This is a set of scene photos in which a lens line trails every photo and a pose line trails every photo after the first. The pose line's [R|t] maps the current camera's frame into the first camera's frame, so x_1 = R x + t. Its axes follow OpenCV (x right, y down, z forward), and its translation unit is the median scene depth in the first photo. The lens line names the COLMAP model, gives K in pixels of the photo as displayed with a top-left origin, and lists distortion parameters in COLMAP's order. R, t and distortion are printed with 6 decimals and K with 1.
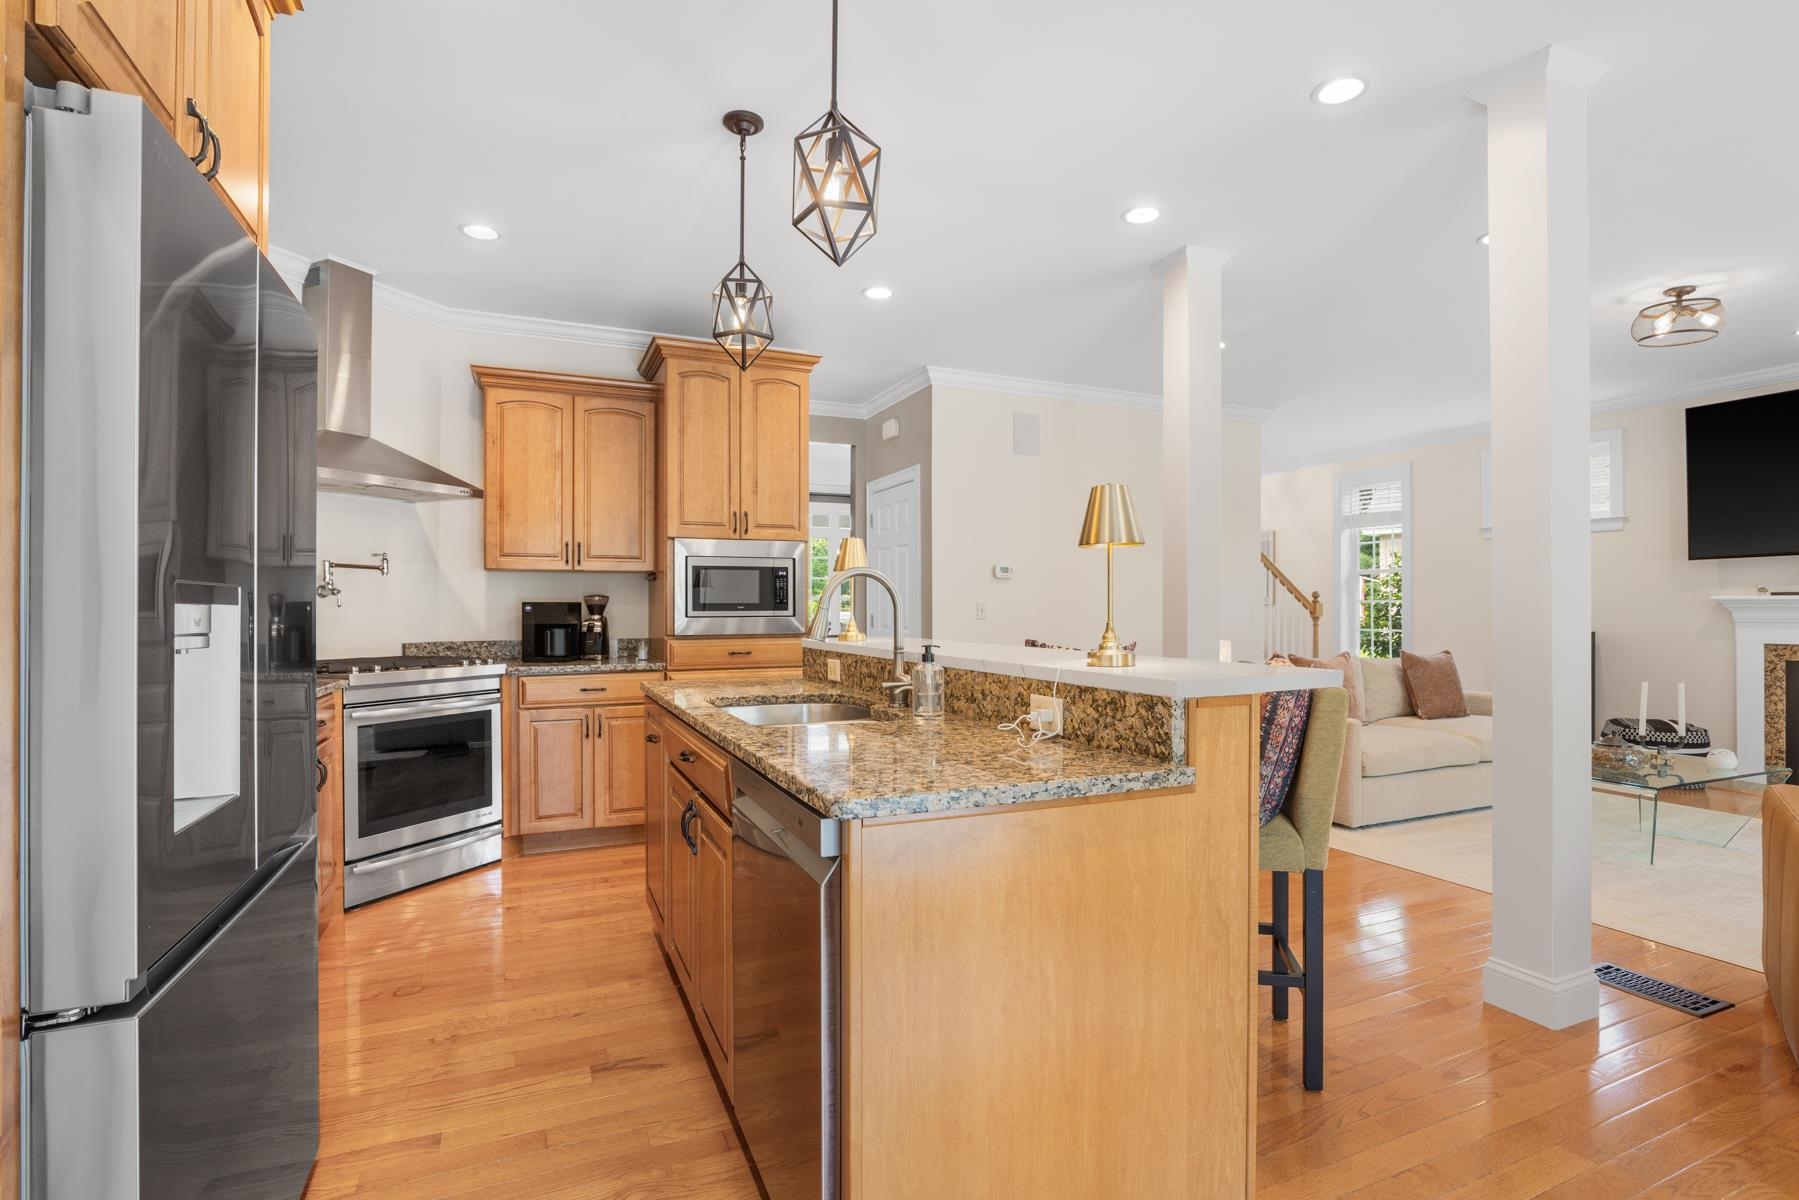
lens RADIAL K [[854.9, 0, 905.0], [0, 854.9, 601.3], [0, 0, 1]] dist [-0.015418, 0.000570]
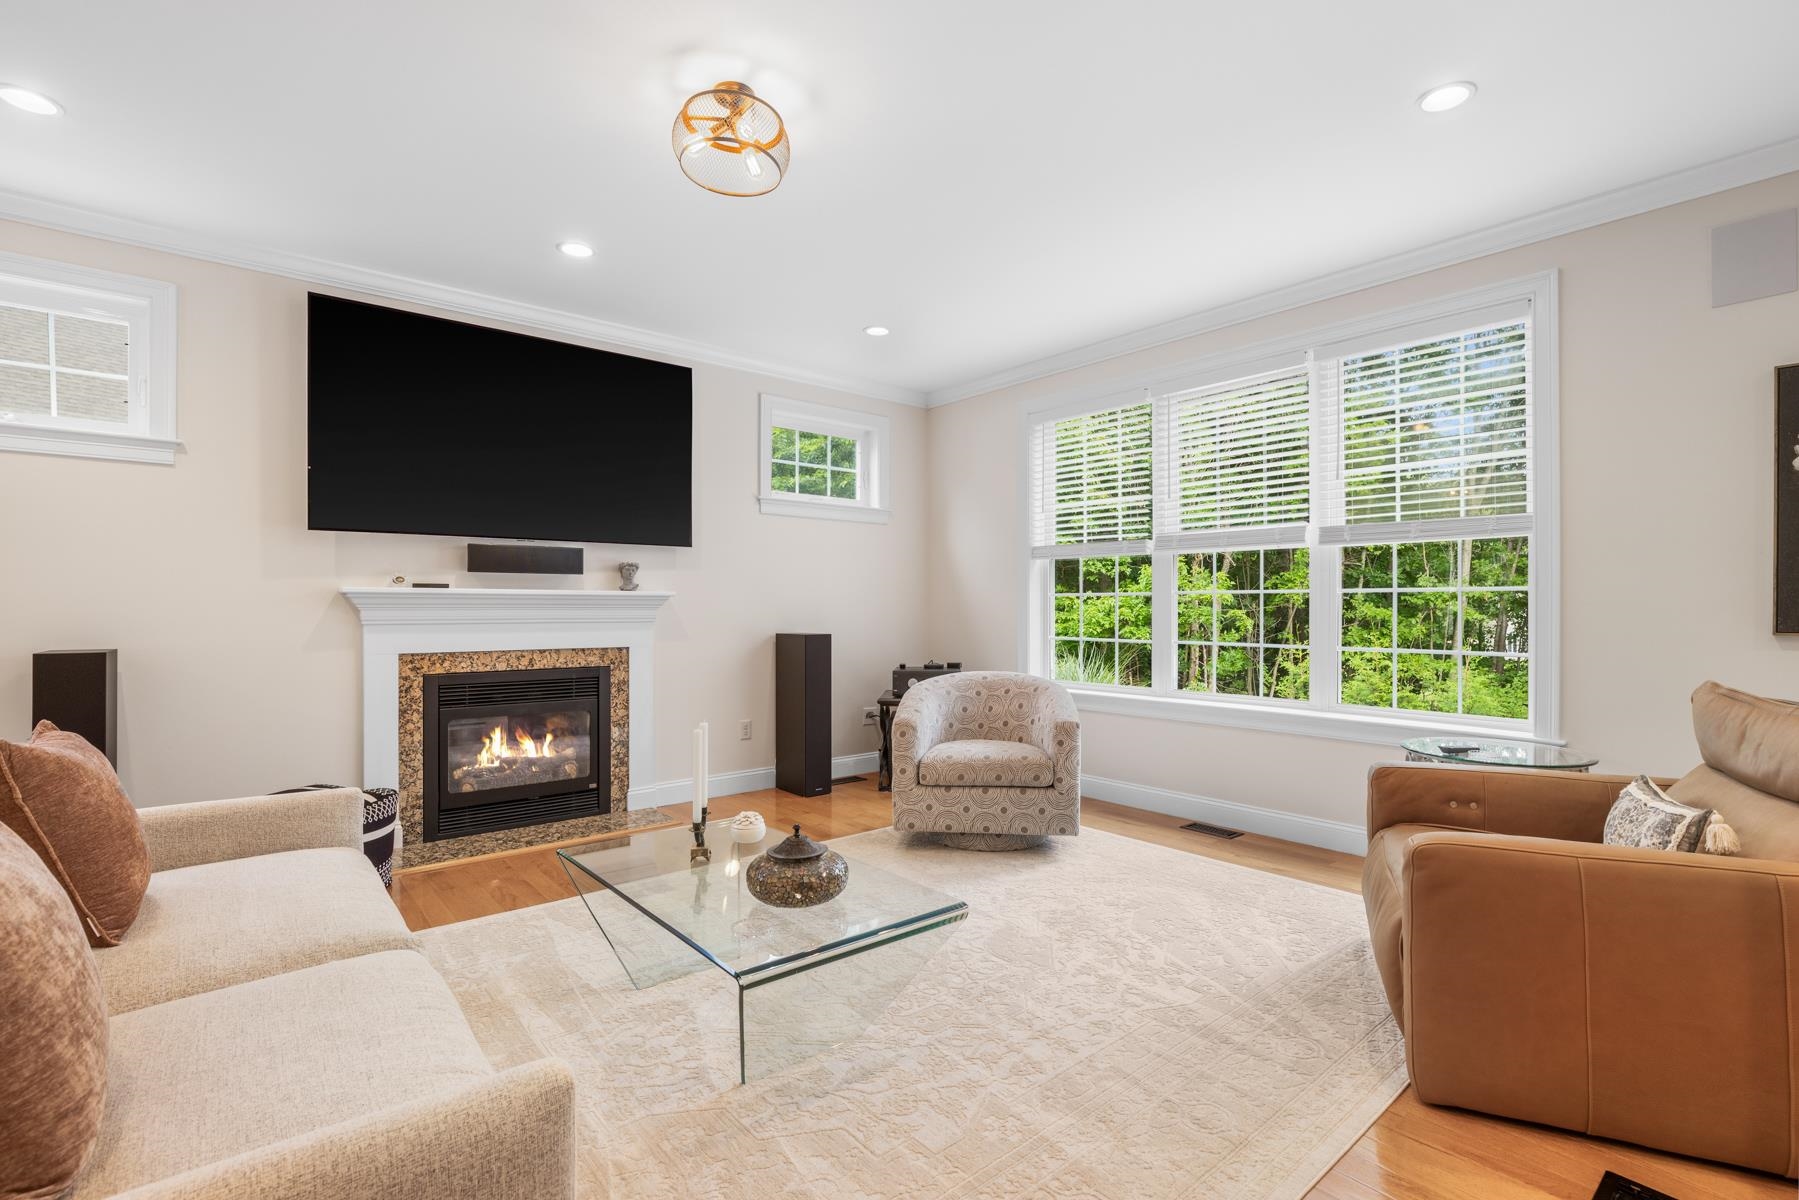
lens RADIAL K [[832.7, 0, 904.2], [0, 832.7, 606.1], [0, 0, 1]] dist [-0.009911, 0.000649]
pose [[-0.260861, -0.001476, 0.965375, 0.218809], [-0.008225, 0.999966, -0.000694, 0.006232], [-0.965341, -0.008121, -0.260864, 0.770493]]
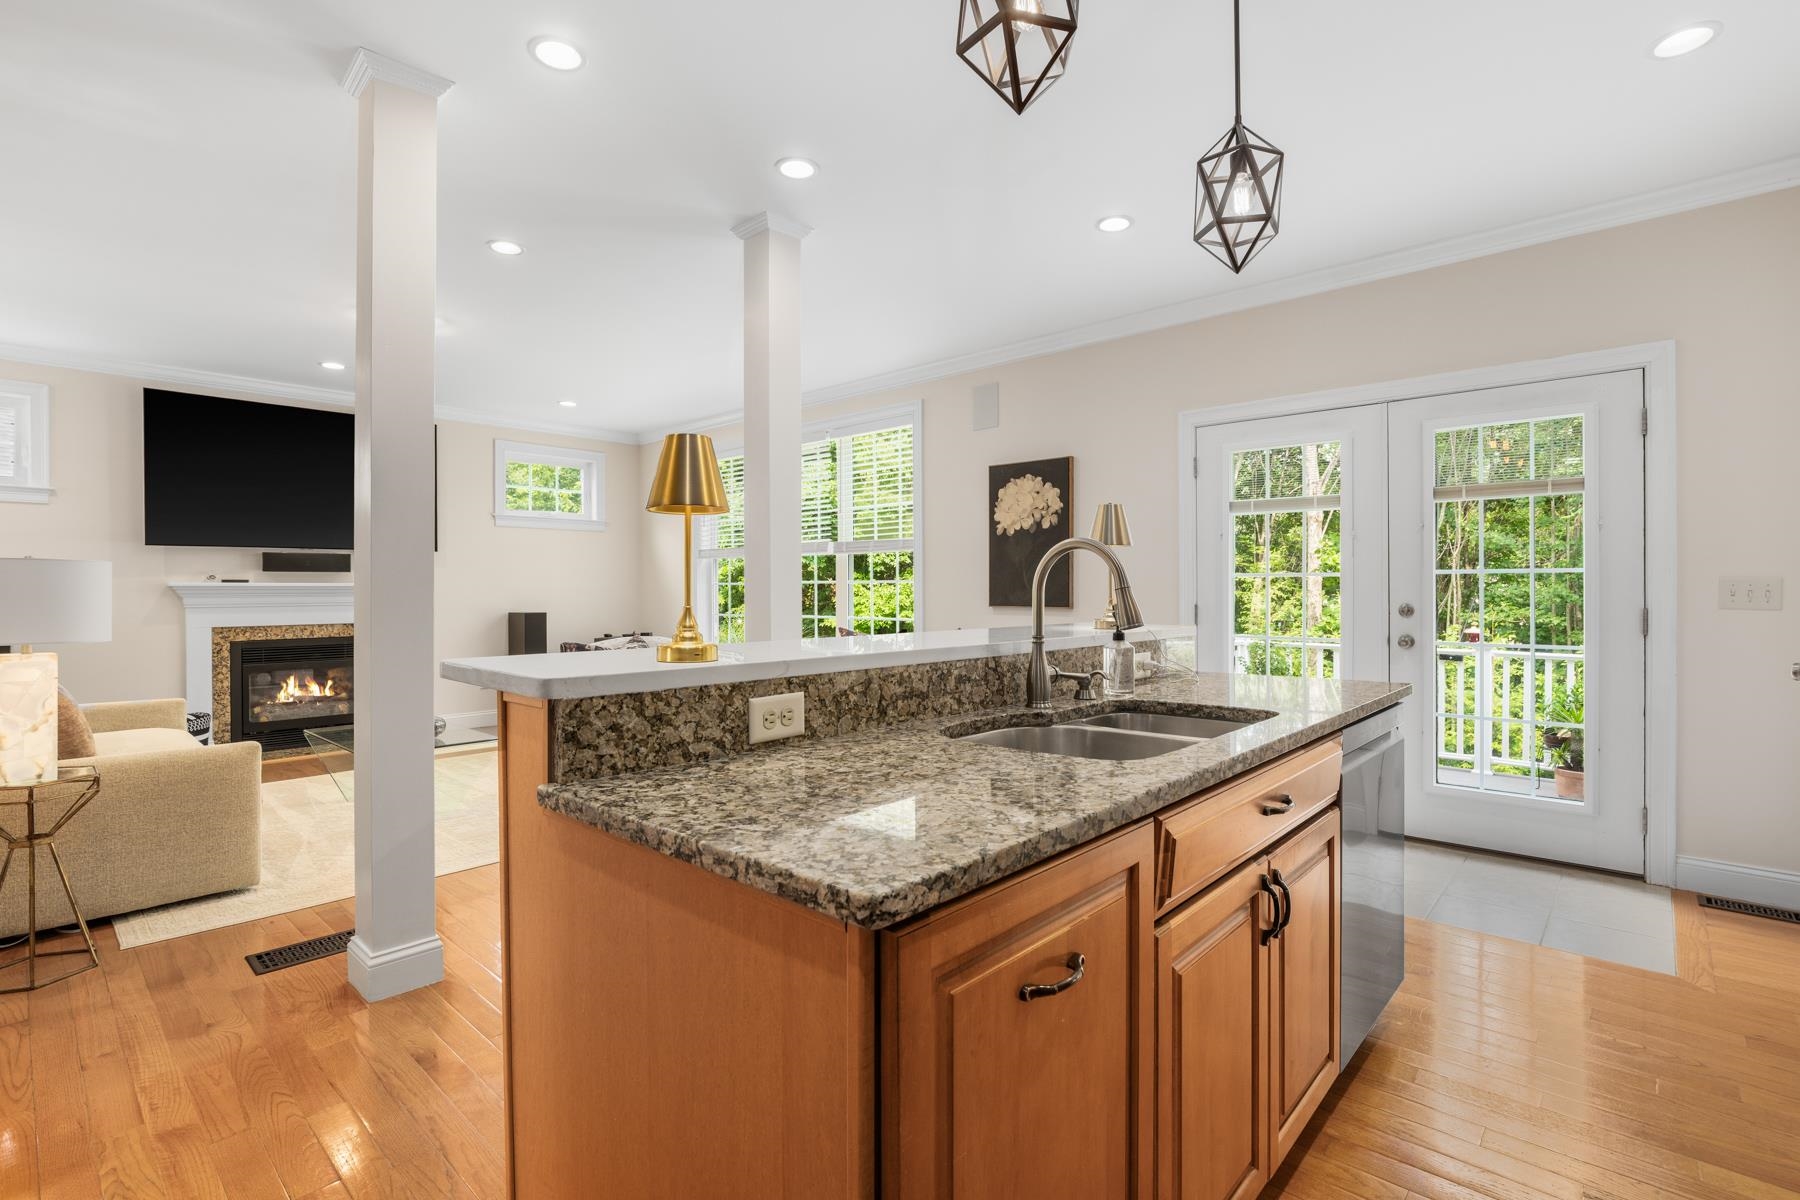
lens RADIAL K [[833.2, 0, 891.9], [0, 833.2, 597.2], [0, 0, 1]] dist [-0.009911, 0.000649]
pose [[-0.384894, -0.003966, 0.922952, -0.290493], [-0.002265, 0.999992, 0.003352, 0.006566], [-0.922958, -0.000800, -0.384899, 0.608391]]
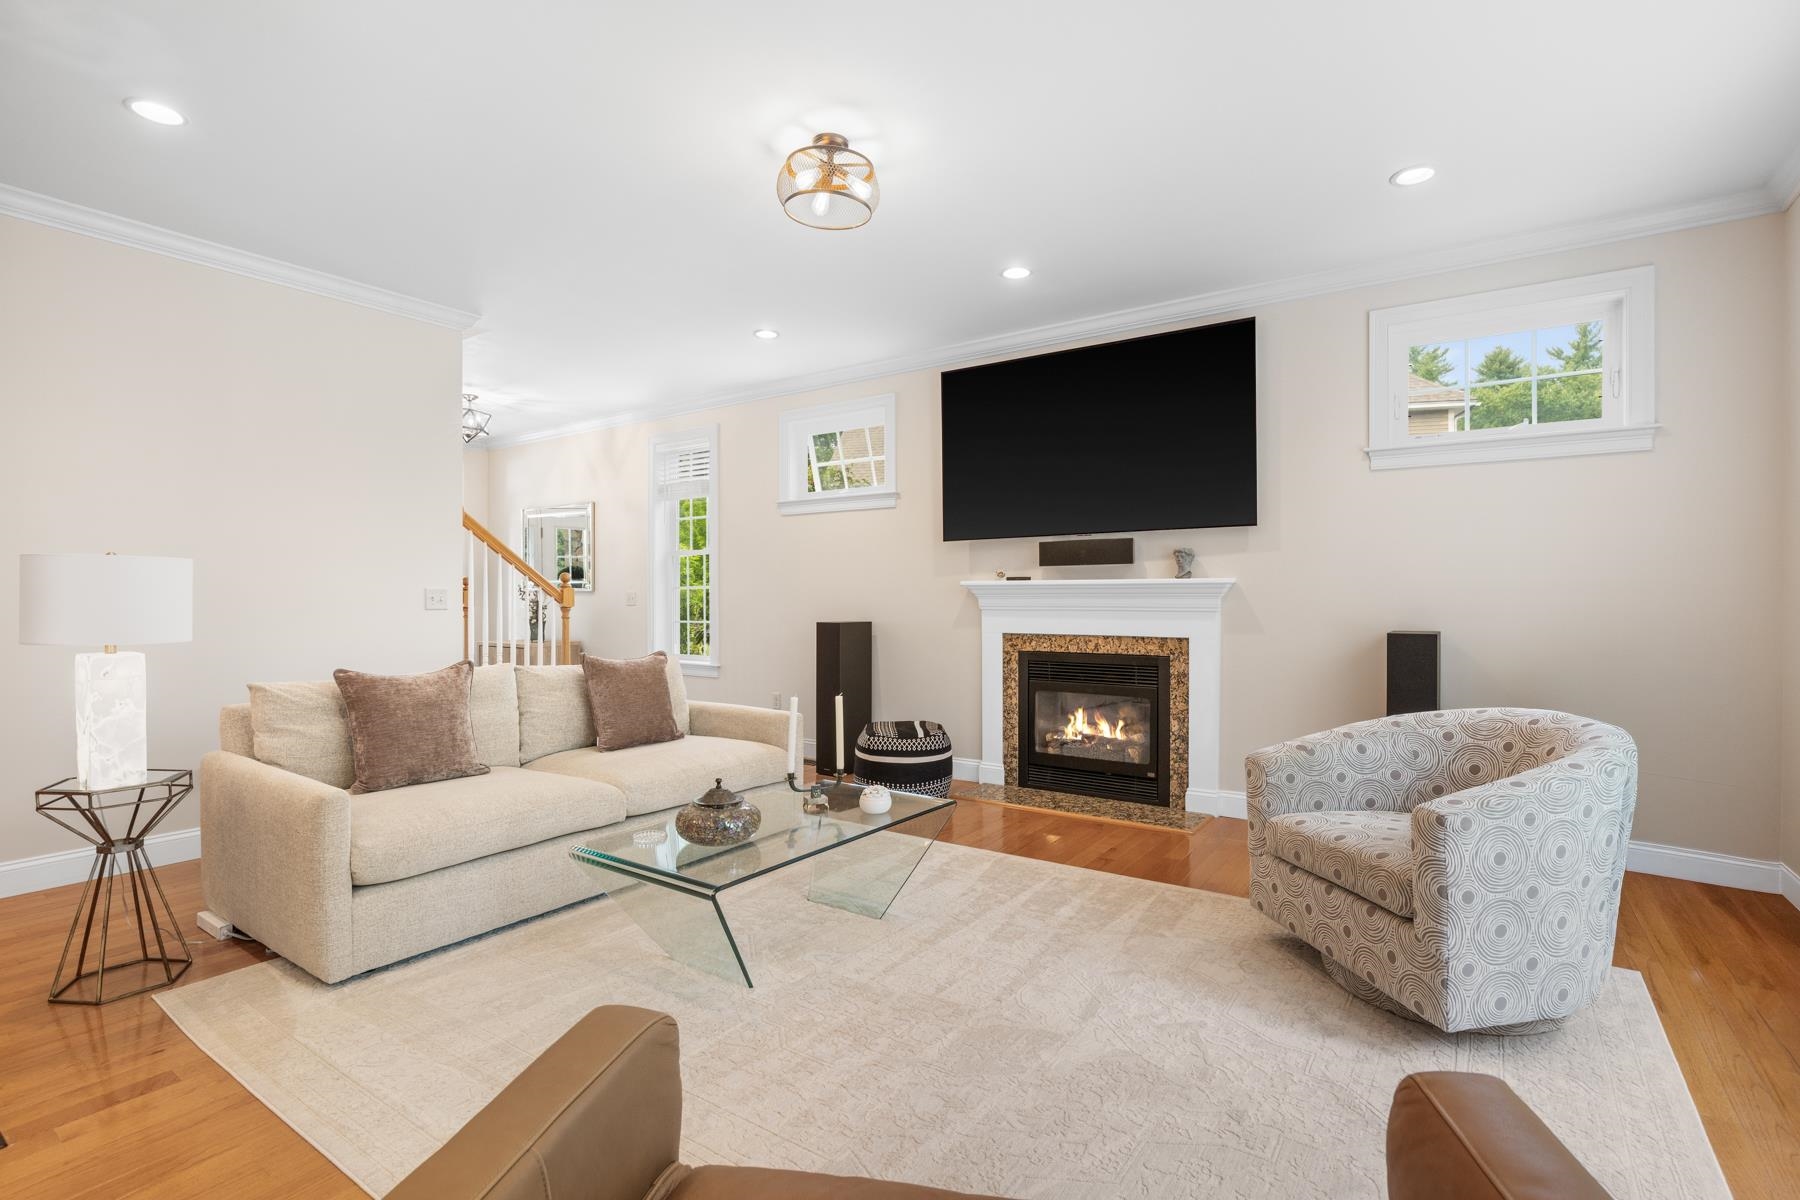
lens RADIAL K [[833.2, 0, 893.9], [0, 833.2, 602.1], [0, 0, 1]] dist [-0.009911, 0.000649]
pose [[0.861029, -0.004390, 0.508536, 0.457028], [-0.001811, 0.999930, 0.011699, 0.006215], [-0.508552, -0.010994, 0.860961, 0.276596]]
